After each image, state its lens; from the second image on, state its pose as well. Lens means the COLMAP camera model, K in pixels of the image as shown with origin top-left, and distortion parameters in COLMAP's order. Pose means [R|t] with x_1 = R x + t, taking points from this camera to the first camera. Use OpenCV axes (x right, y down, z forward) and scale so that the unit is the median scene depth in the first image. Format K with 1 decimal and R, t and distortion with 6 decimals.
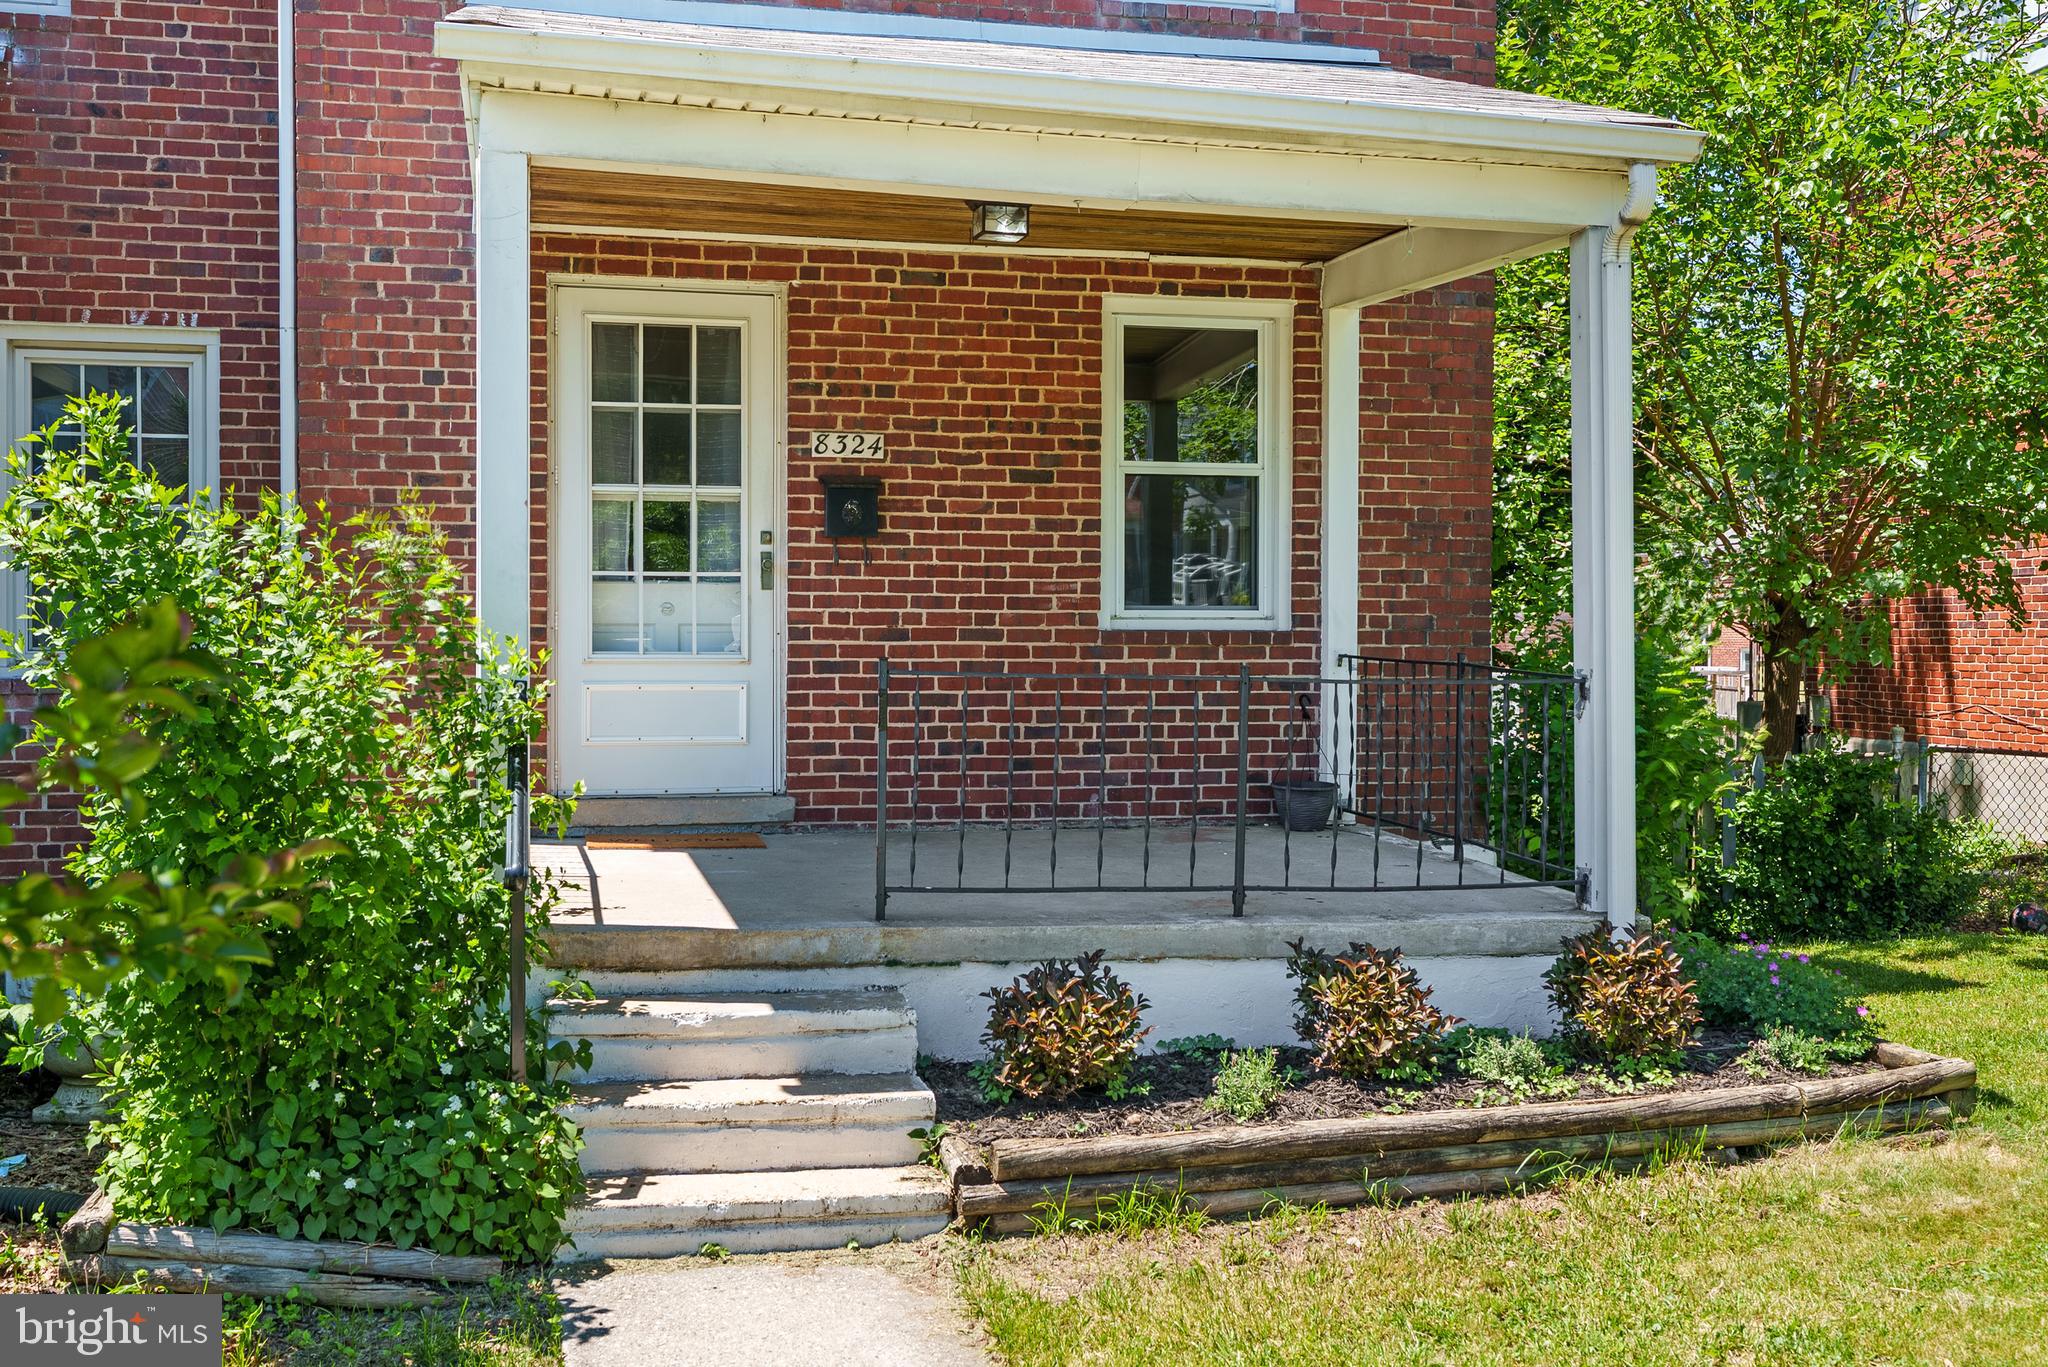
lens RADIAL K [[2052.7, 0, 1019.6], [0, 2052.7, 674.7], [0, 0, 1]] dist [0.004658, 0.000000]
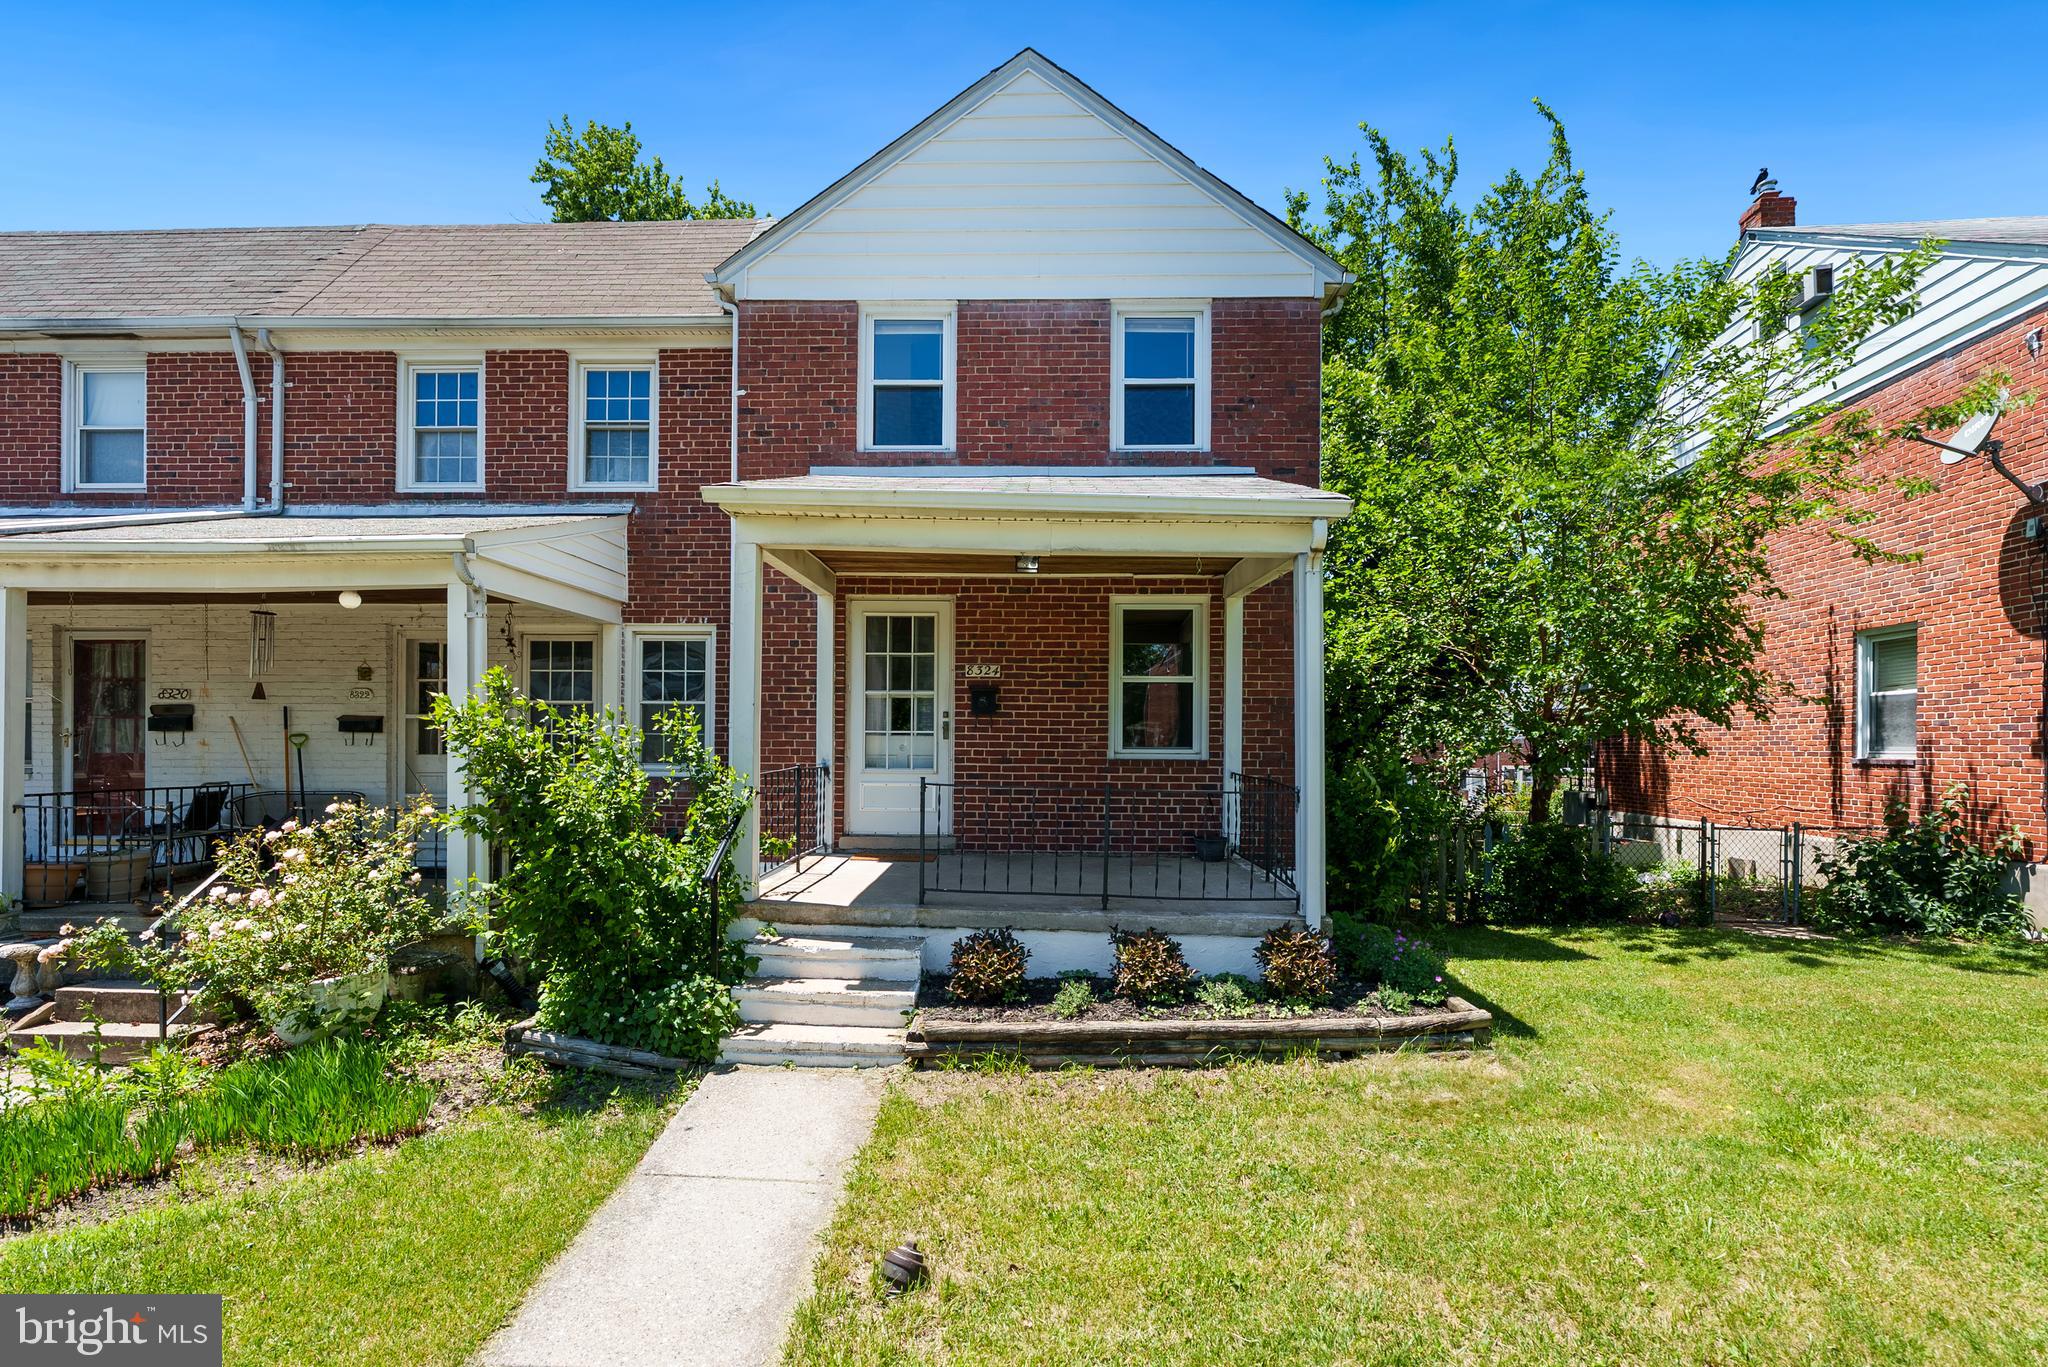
lens RADIAL K [[937.7, 0, 1021.7], [0, 937.7, 748.1], [0, 0, 1]] dist [-0.012609, 0.003759]
pose [[0.969144, 0.005678, -0.246429, 0.192882], [-0.010389, 0.999787, -0.017819, -0.015919], [0.246275, 0.019830, 0.968997, 0.080906]]
